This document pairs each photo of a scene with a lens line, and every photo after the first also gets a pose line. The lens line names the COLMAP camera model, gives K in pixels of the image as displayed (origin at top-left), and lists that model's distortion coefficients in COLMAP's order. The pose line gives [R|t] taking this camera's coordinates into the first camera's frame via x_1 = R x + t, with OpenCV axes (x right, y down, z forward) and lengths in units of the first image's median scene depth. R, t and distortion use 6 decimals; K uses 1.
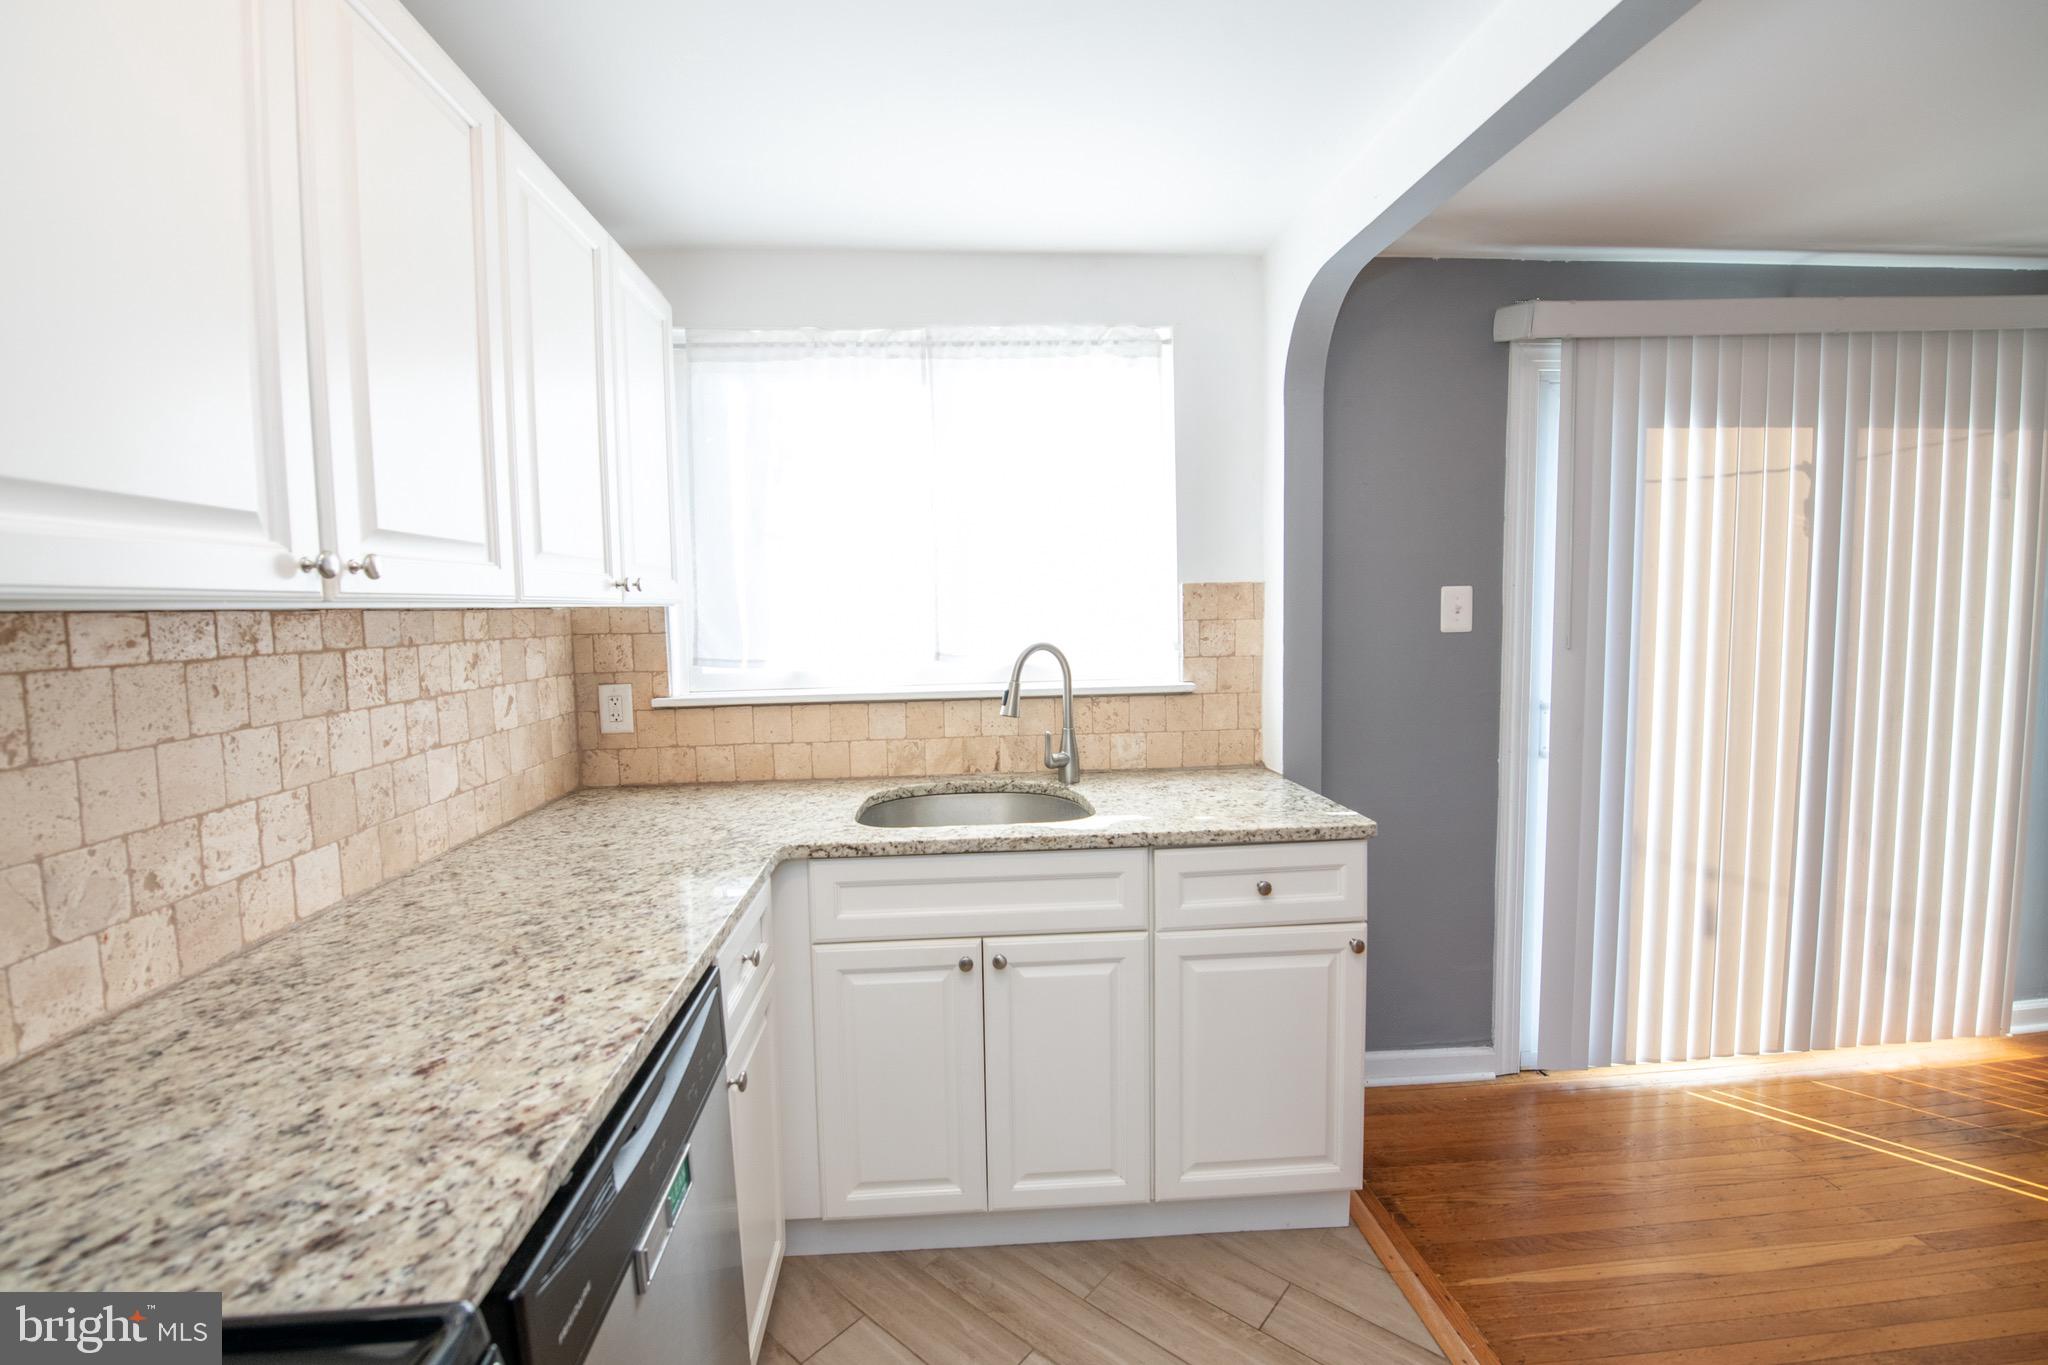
lens RADIAL K [[865.3, 0, 1007.9], [0, 865.3, 673.6], [0, 0, 1]] dist [-0.015089, -0.000681]
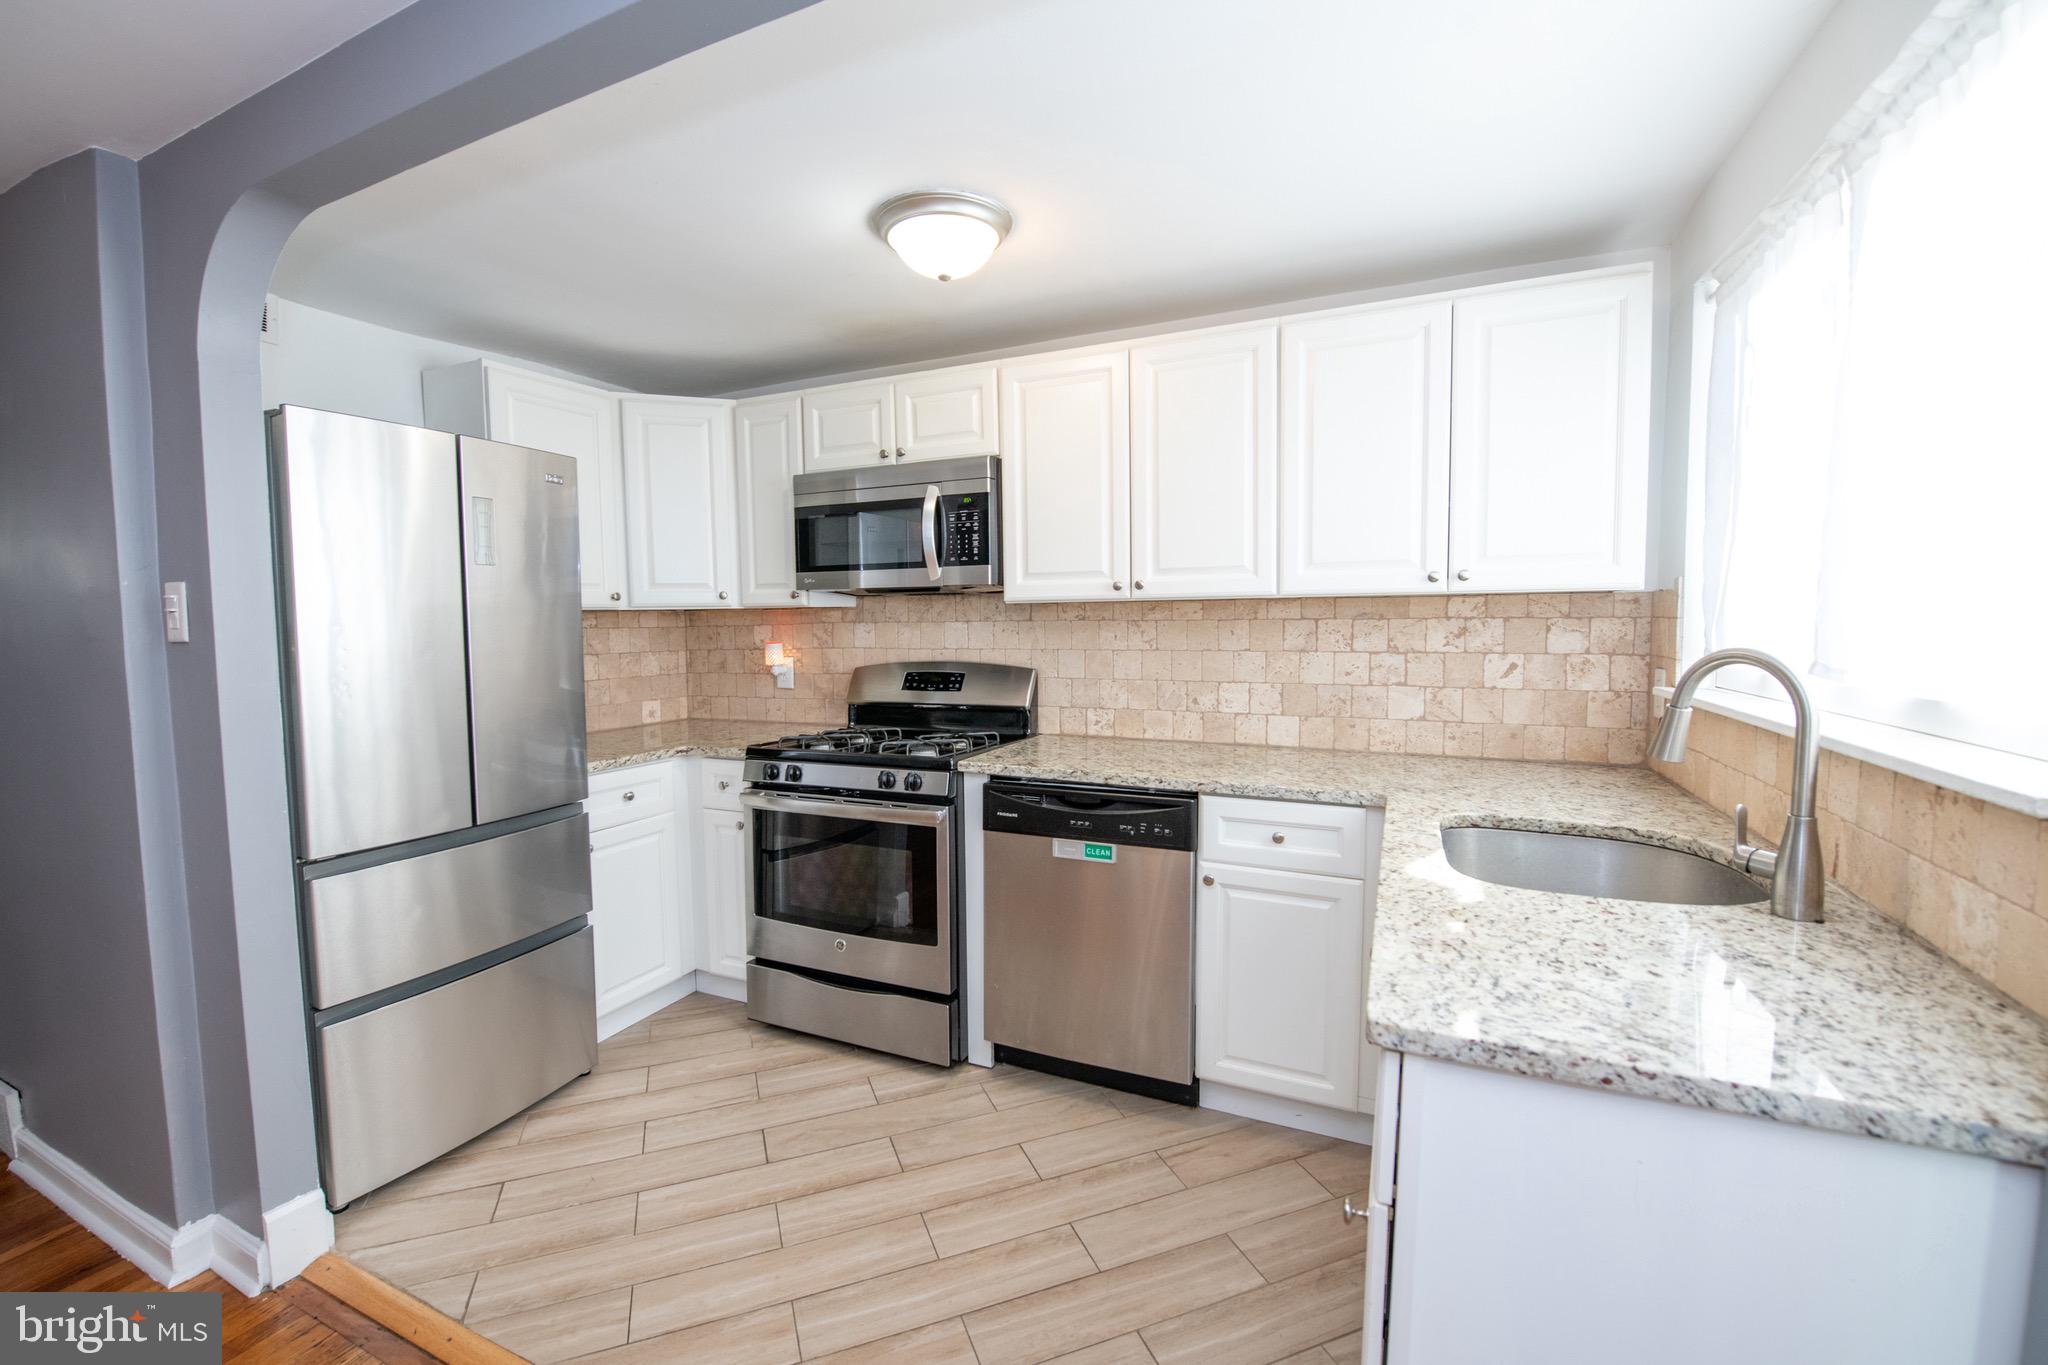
lens RADIAL K [[856.0, 0, 1007.0], [0, 856.0, 675.4], [0, 0, 1]] dist [-0.018930, -0.000277]
pose [[-0.484769, 0.082429, -0.870749, 0.740374], [-0.048182, 0.991521, 0.120686, -0.060317], [0.873314, 0.100459, -0.476687, 0.801516]]
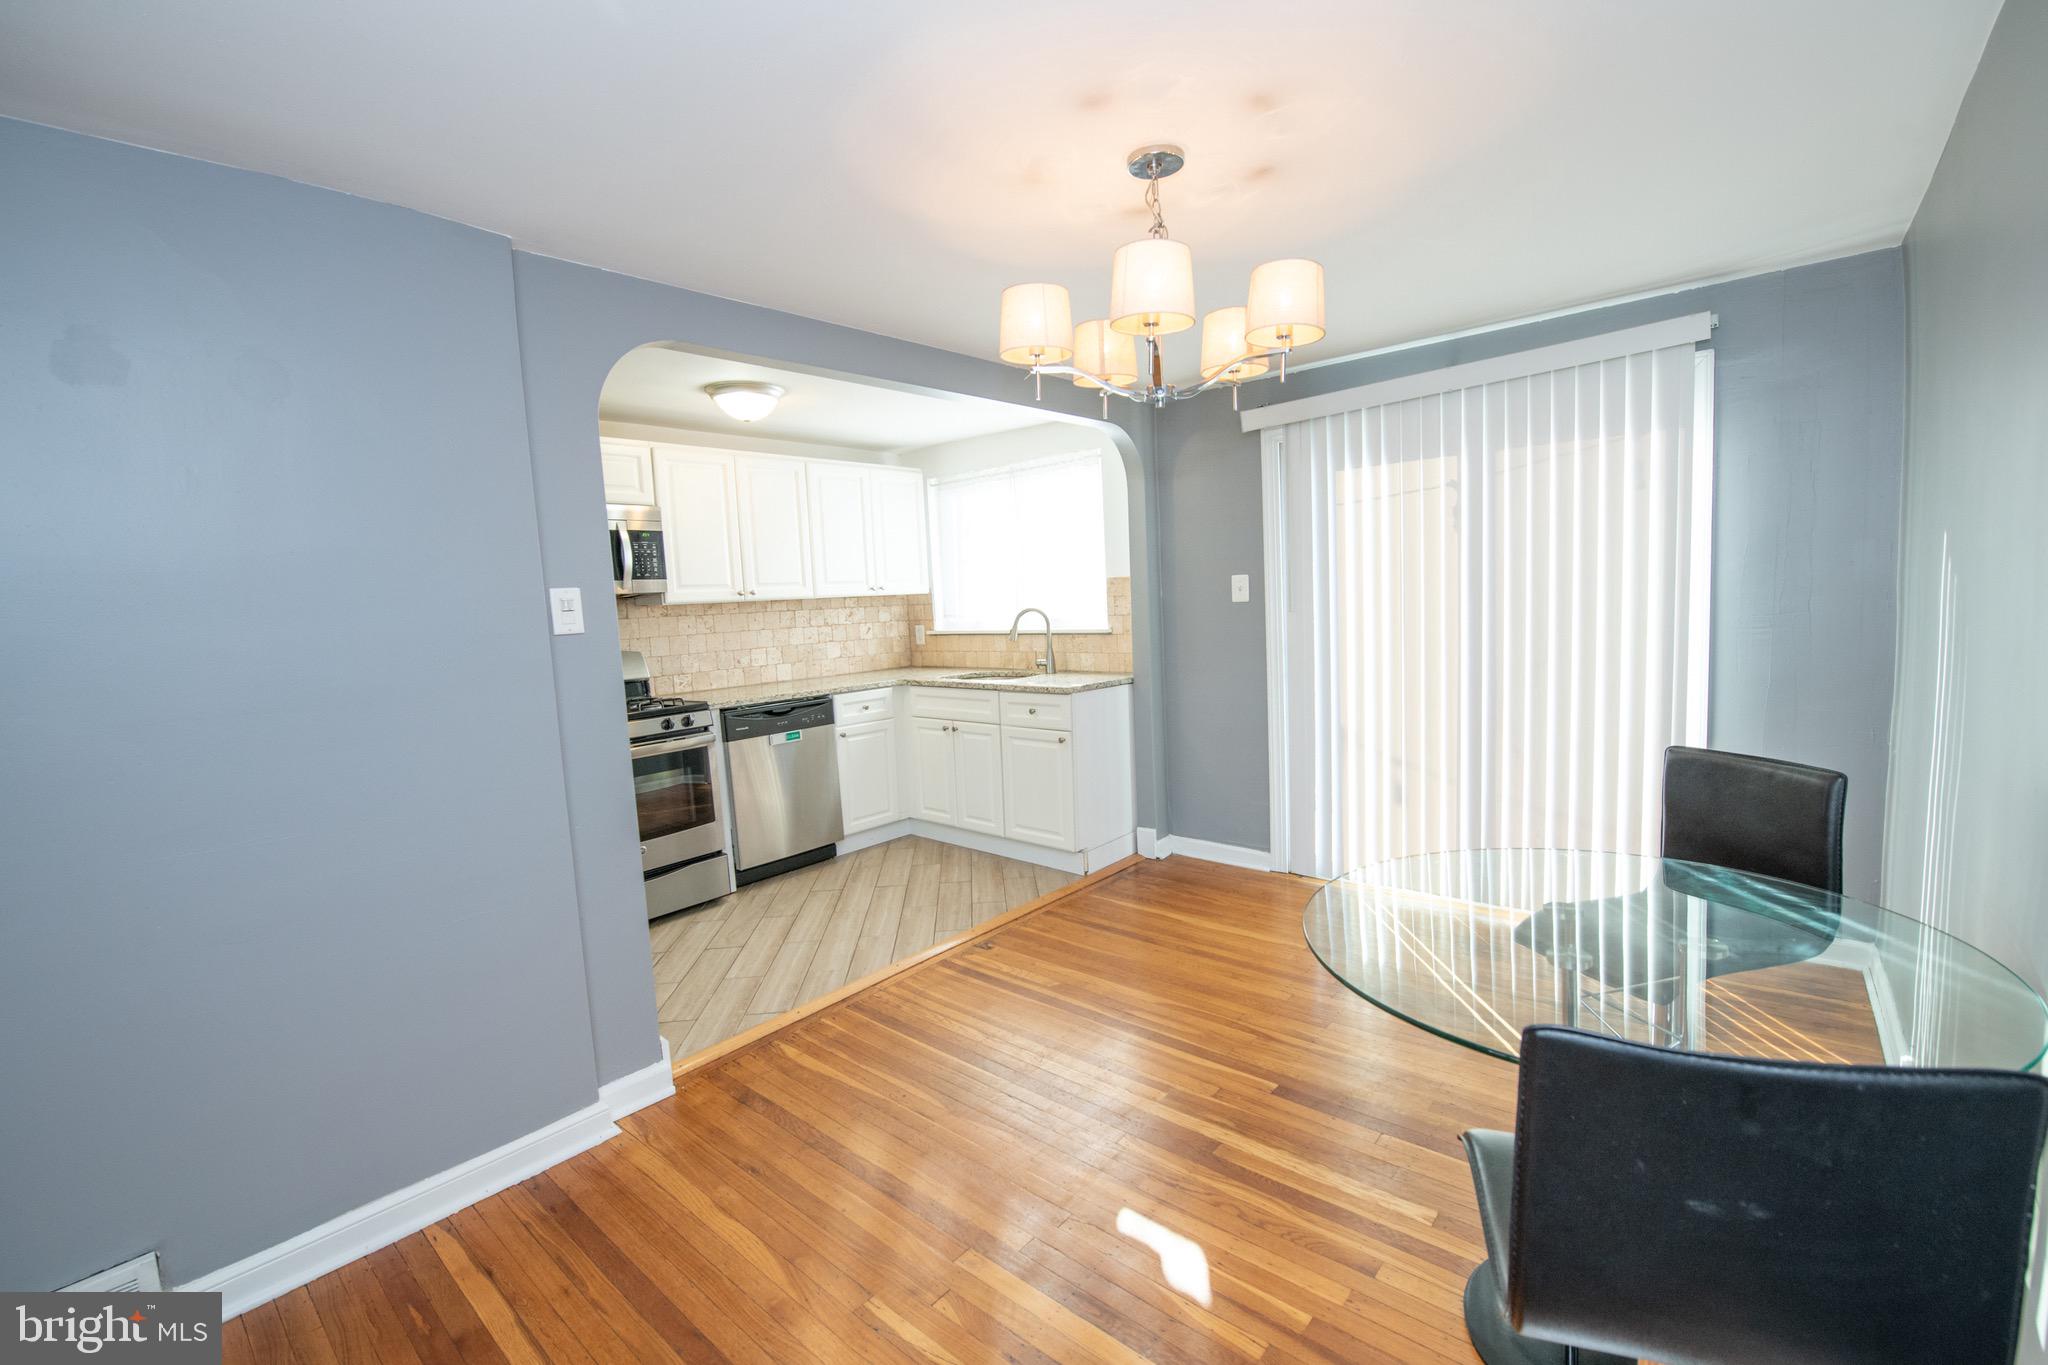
lens RADIAL K [[863.0, 0, 1059.0], [0, 863.0, 681.1], [0, 0, 1]] dist [-0.001473, -0.000304]
pose [[0.725177, 0.058023, -0.686113, 1.533948], [-0.023301, 0.997940, 0.059765, 0.015896], [0.688168, -0.027353, 0.725036, -0.524319]]
